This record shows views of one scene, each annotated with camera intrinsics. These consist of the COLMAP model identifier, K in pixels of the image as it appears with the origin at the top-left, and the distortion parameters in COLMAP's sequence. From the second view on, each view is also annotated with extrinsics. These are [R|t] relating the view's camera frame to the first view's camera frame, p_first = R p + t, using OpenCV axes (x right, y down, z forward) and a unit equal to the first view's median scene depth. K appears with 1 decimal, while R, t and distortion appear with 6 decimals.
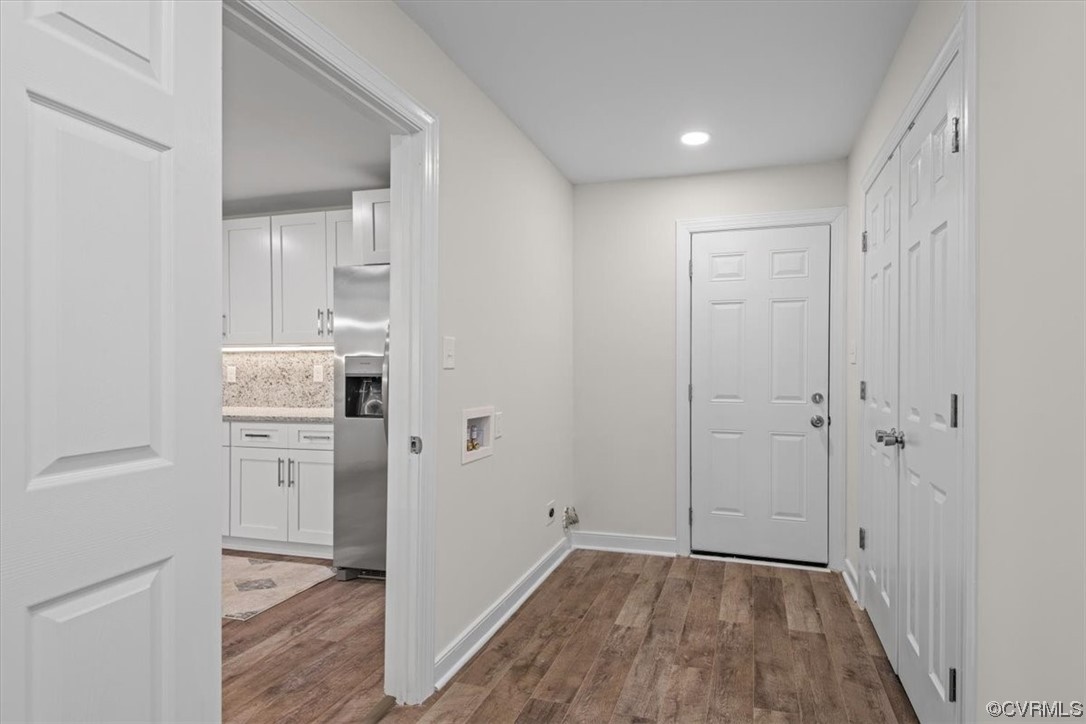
lens RADIAL K [[520.4, 0, 619.7], [0, 520.4, 372.9], [0, 0, 1]] dist [0.019533, -0.000671]
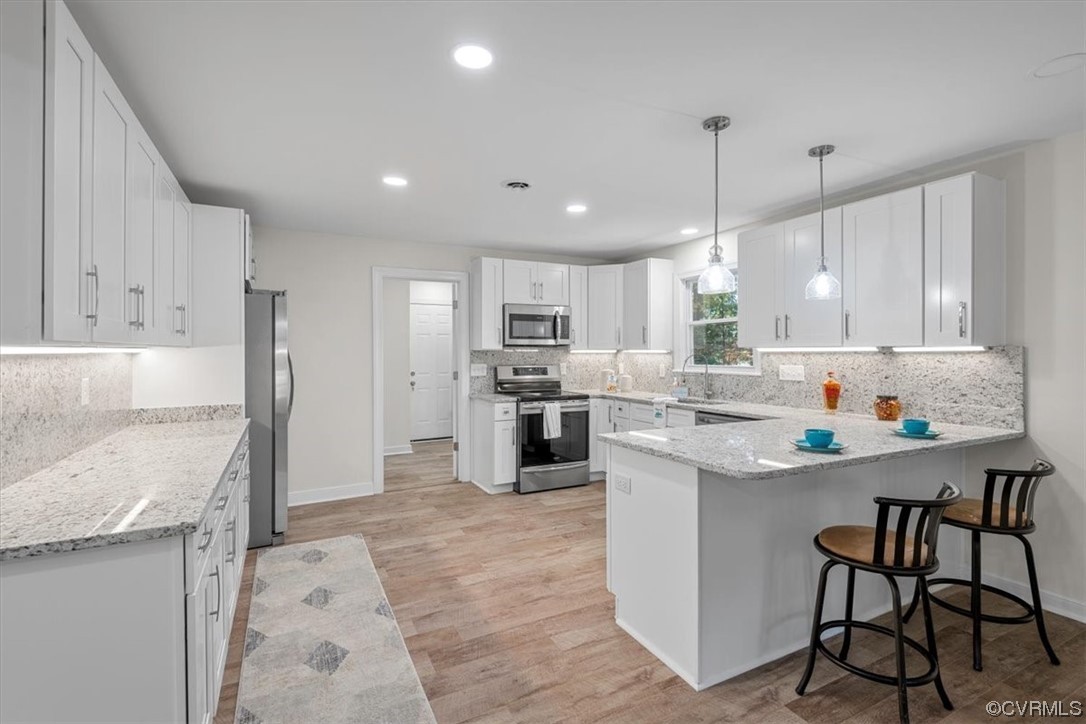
lens RADIAL K [[495.6, 0, 543.6], [0, 495.6, 353.5], [0, 0, 1]] dist [0.027143, -0.016490]
pose [[-0.662040, -0.003442, 0.749460, -1.368731], [0.009786, 0.999864, 0.013237, -0.045584], [-0.749404, 0.016098, -0.661917, 0.987465]]
